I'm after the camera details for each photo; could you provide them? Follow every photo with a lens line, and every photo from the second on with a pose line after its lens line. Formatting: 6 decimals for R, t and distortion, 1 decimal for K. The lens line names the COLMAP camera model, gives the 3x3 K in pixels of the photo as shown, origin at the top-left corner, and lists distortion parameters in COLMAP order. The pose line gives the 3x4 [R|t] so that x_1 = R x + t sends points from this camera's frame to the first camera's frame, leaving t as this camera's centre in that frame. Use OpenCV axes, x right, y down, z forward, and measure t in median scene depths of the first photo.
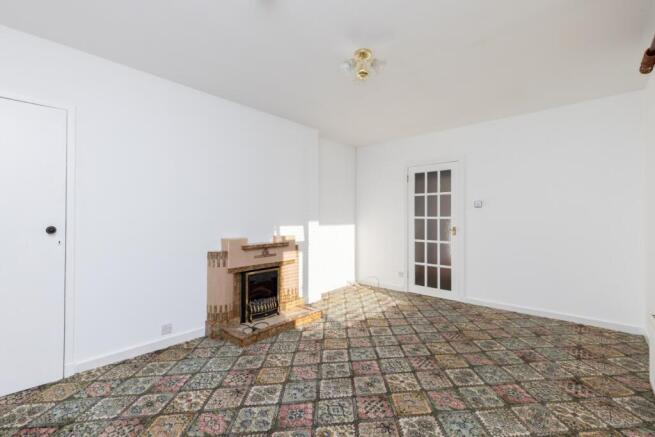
lens RADIAL K [[294.5, 0, 326.7], [0, 294.5, 221.0], [0, 0, 1]] dist [0.003229, 0.000125]
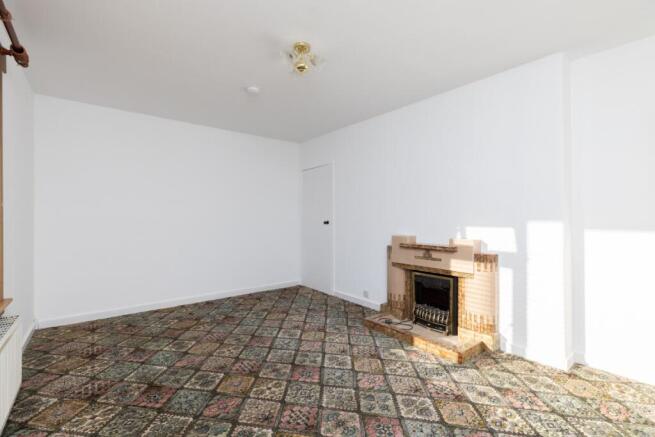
lens RADIAL K [[294.5, 0, 326.0], [0, 294.5, 204.7], [0, 0, 1]] dist [0.003229, 0.000125]
pose [[-0.168086, -0.042946, -0.984836, 0.813904], [-0.007670, 0.999077, -0.042258, -0.006925], [0.985742, 0.000450, -0.168260, 0.918295]]
